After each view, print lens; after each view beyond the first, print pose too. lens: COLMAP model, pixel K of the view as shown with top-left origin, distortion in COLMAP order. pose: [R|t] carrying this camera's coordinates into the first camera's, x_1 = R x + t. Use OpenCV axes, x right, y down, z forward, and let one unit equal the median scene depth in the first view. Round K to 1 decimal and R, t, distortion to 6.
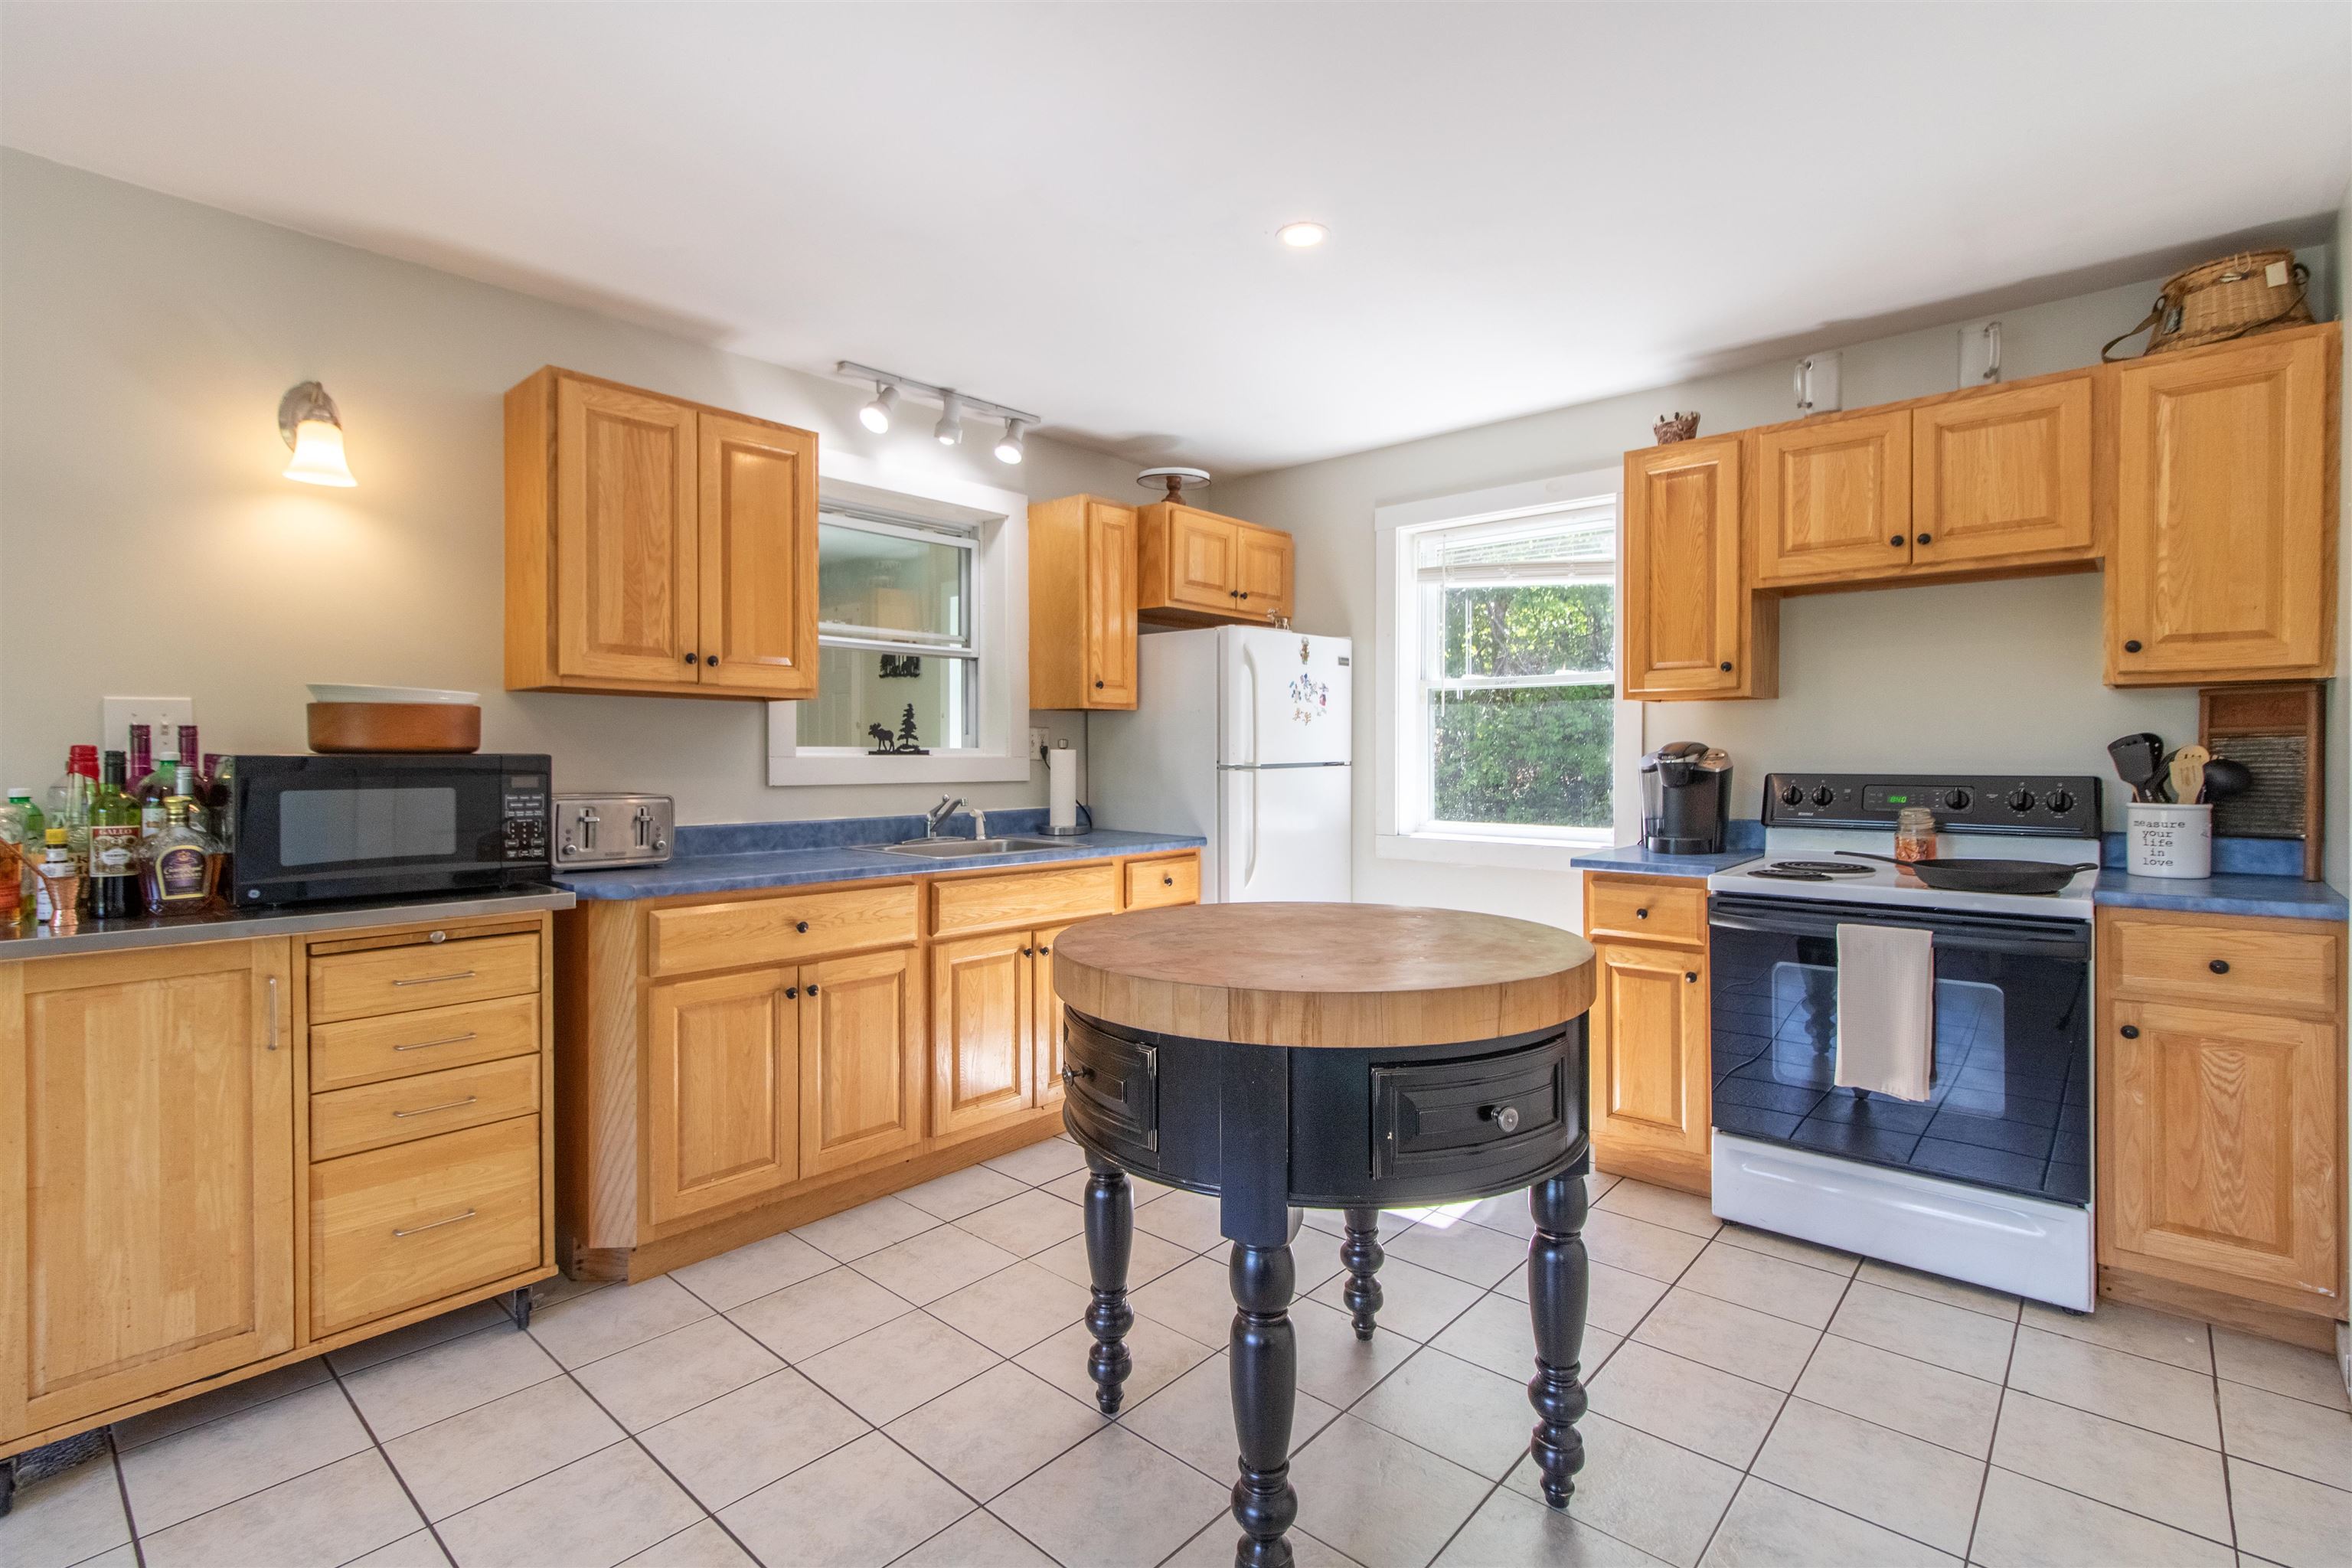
lens RADIAL K [[1087.9, 0, 1160.3], [0, 1087.9, 772.2], [0, 0, 1]] dist [-0.000742, 0.000112]
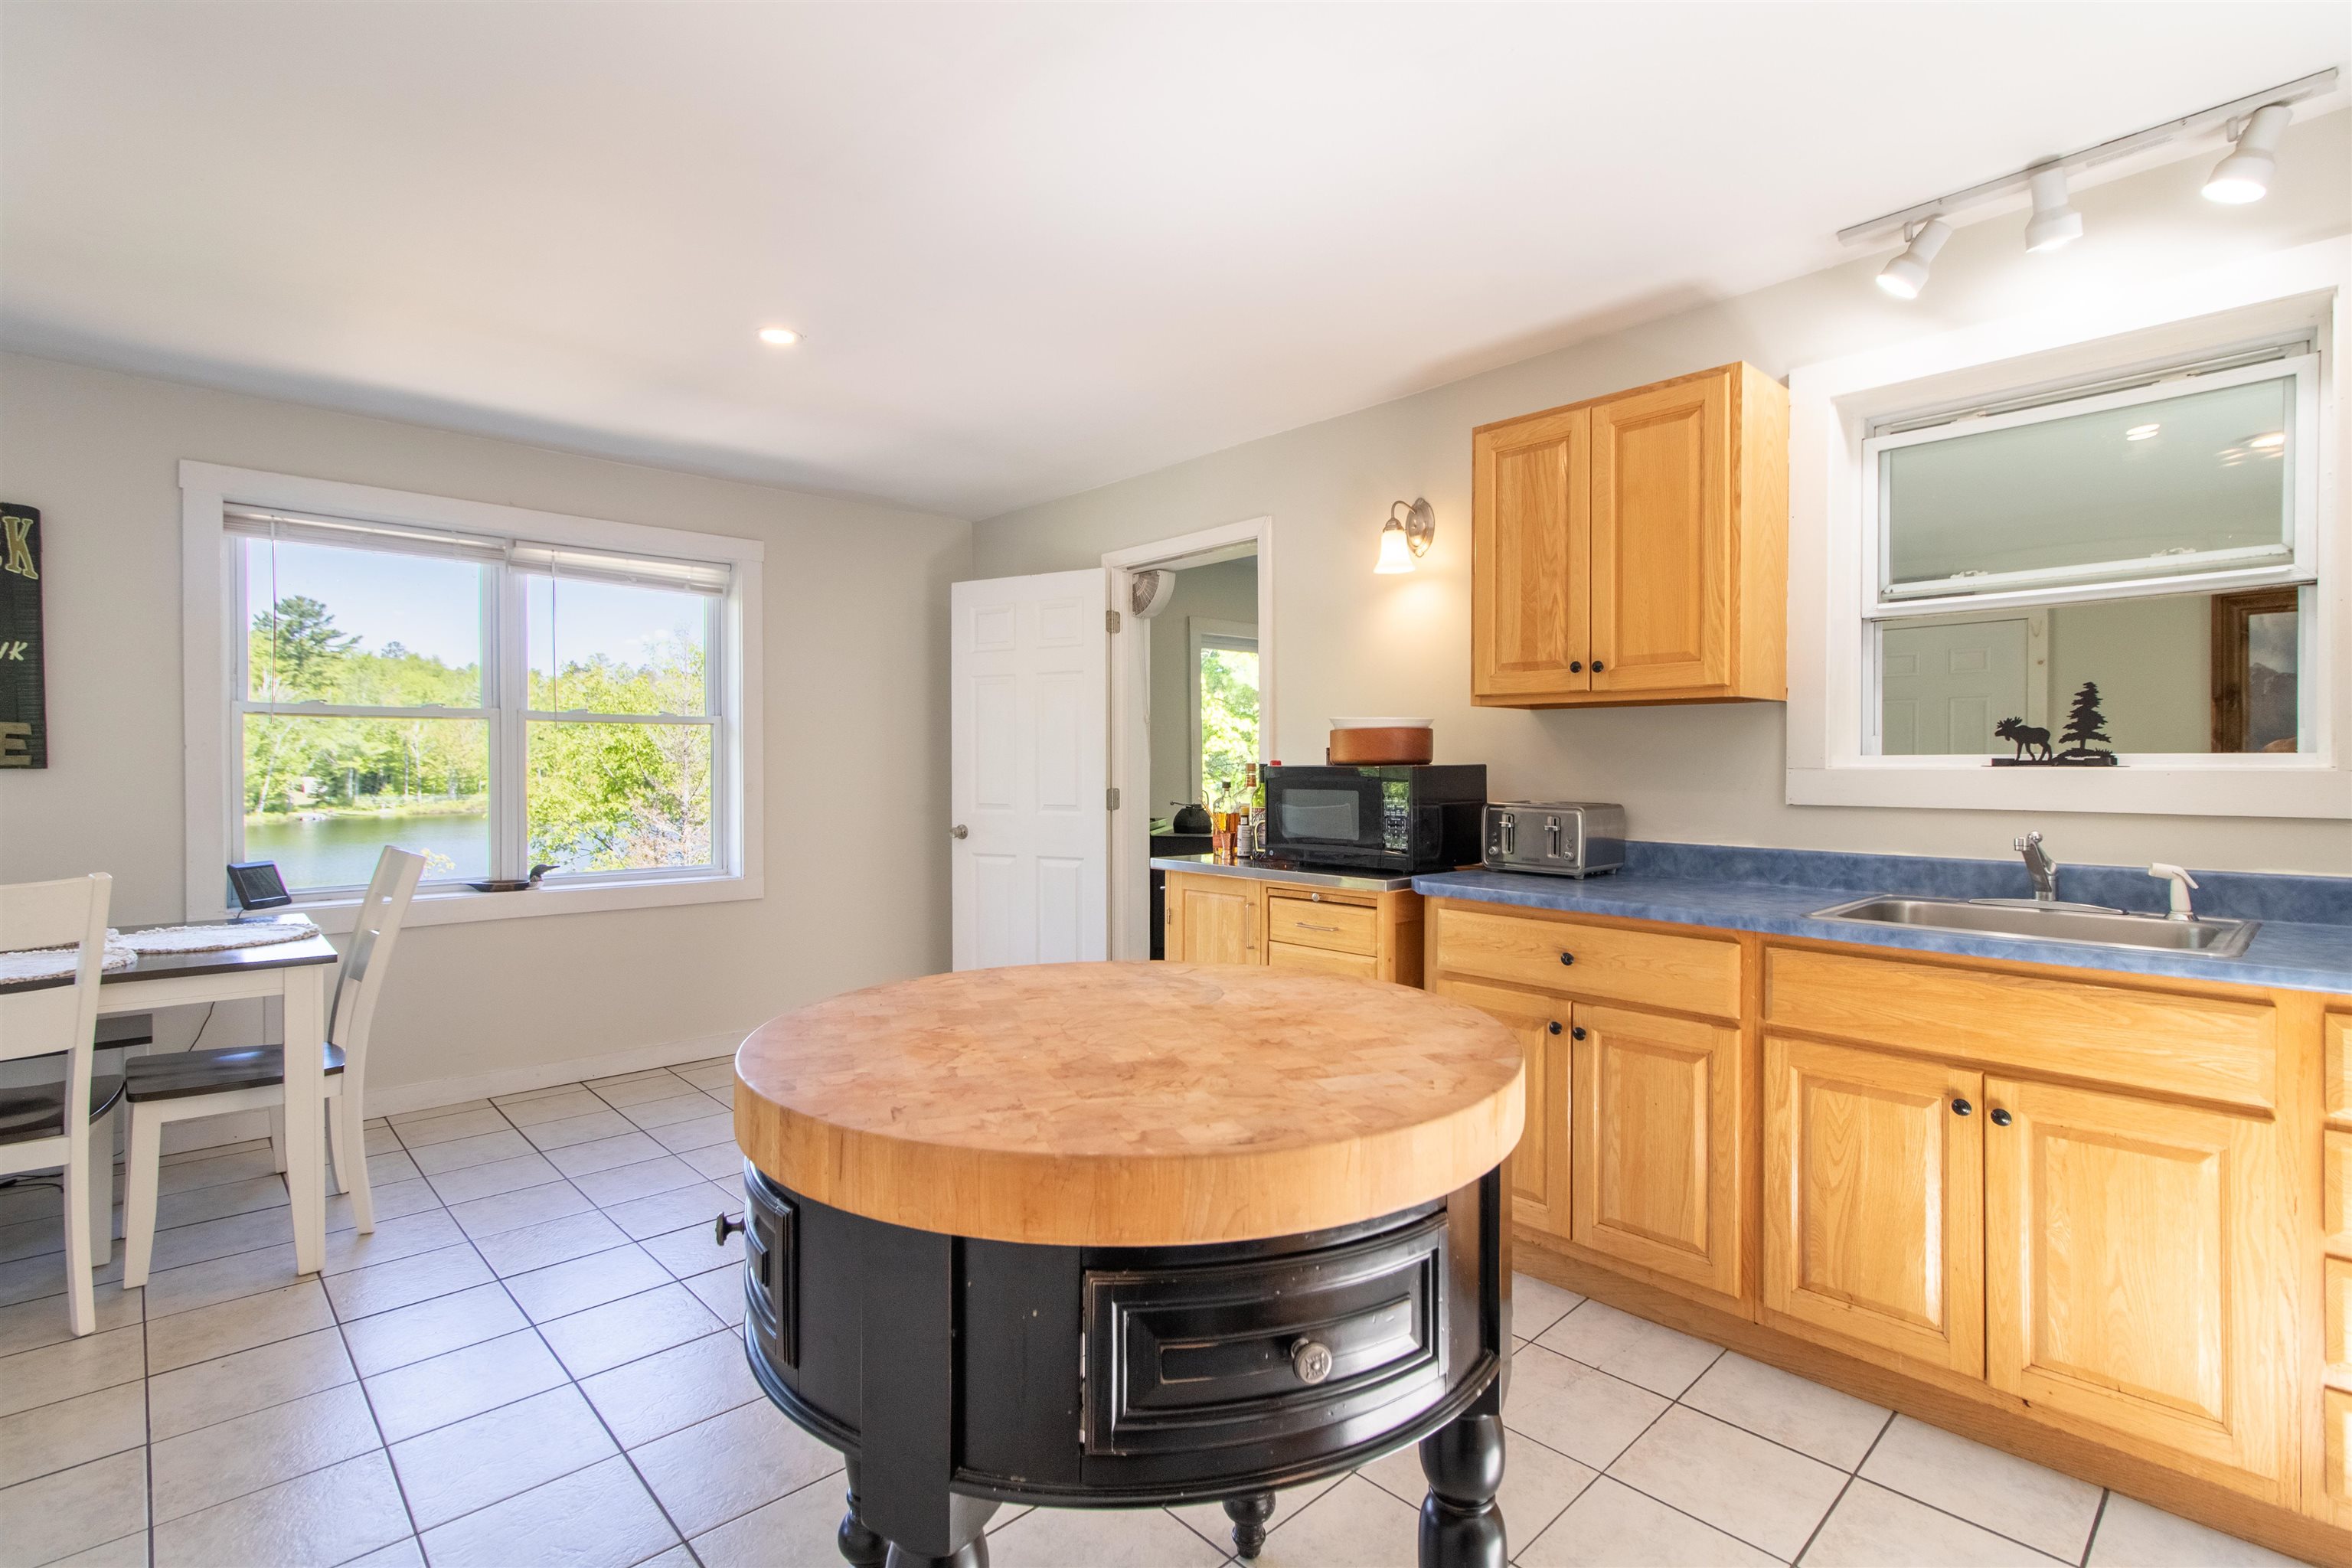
lens RADIAL K [[1087.9, 0, 1160.3], [0, 1087.9, 772.2], [0, 0, 1]] dist [-0.000742, 0.000112]
pose [[-0.087553, 0.007523, -0.996131, 0.532421], [-0.014977, 0.999849, 0.008867, -0.012596], [0.996047, 0.015696, -0.087427, 0.667309]]
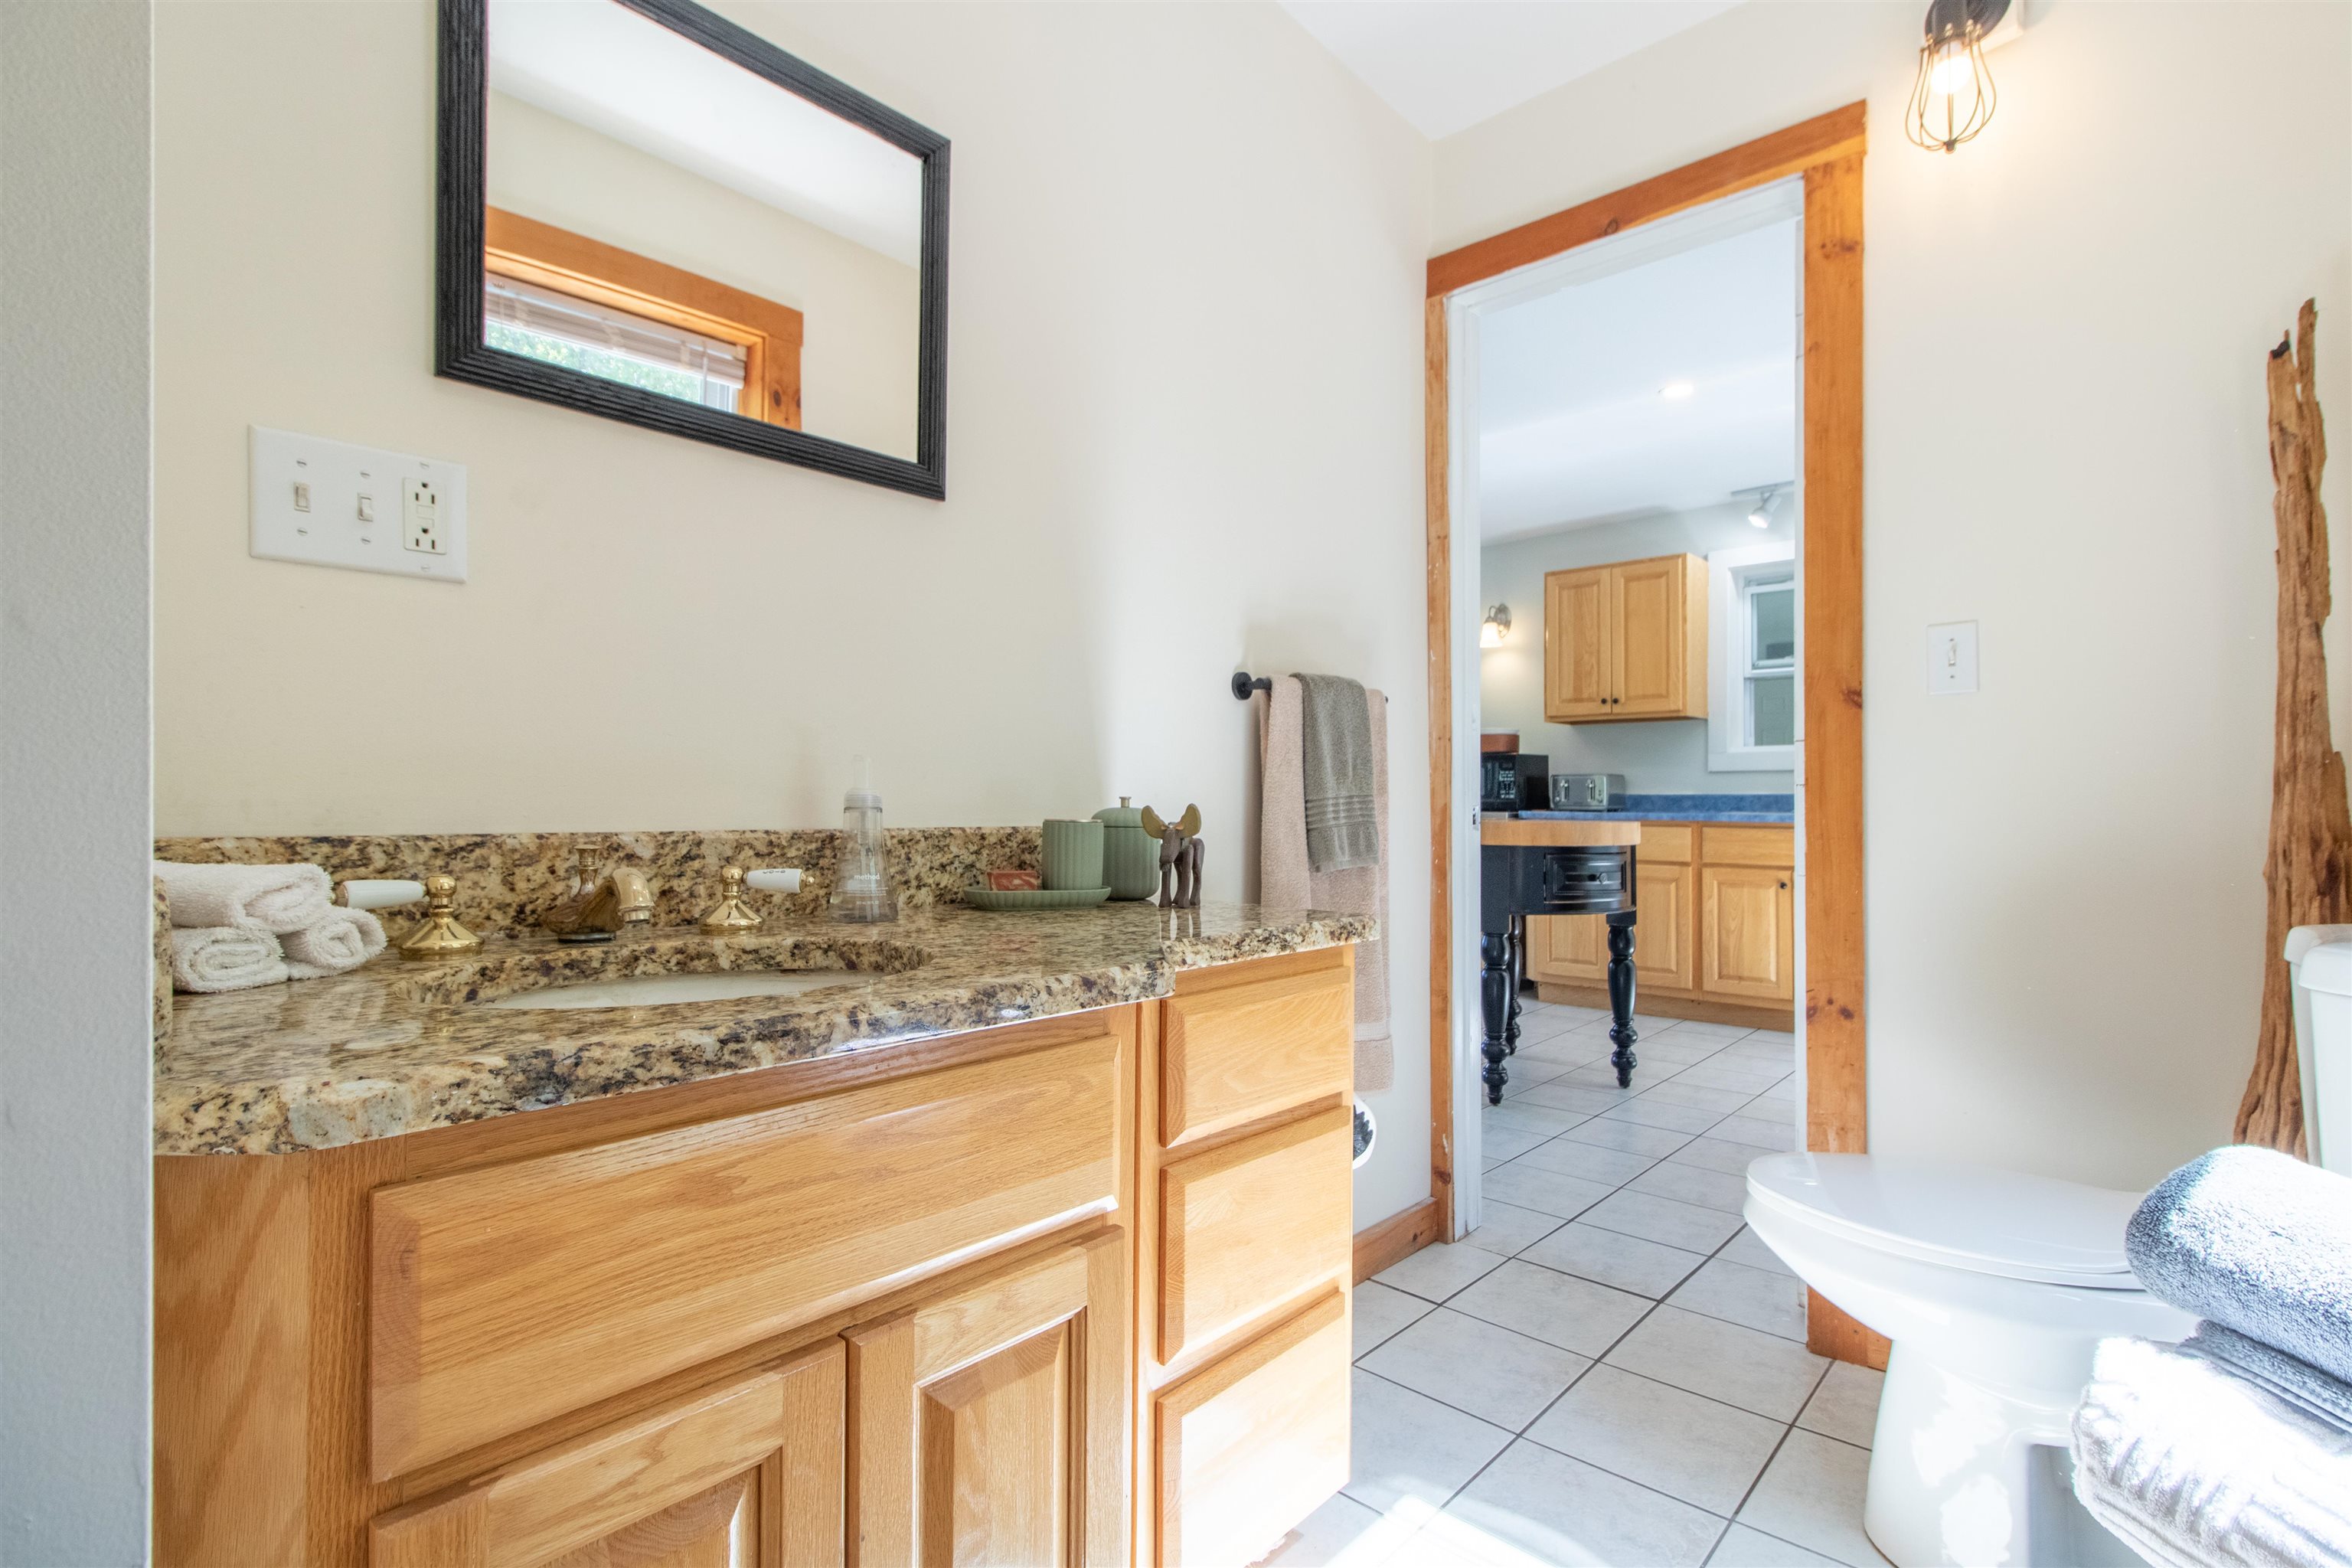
lens RADIAL K [[1106.9, 0, 1174.8], [0, 1106.9, 796.3], [0, 0, 1]] dist [0.000957, 0.000352]
pose [[-0.003962, -0.008202, -0.999959, 1.390690], [-0.013412, 0.999877, -0.008148, 0.080819], [0.999902, 0.013380, -0.004071, 0.246610]]
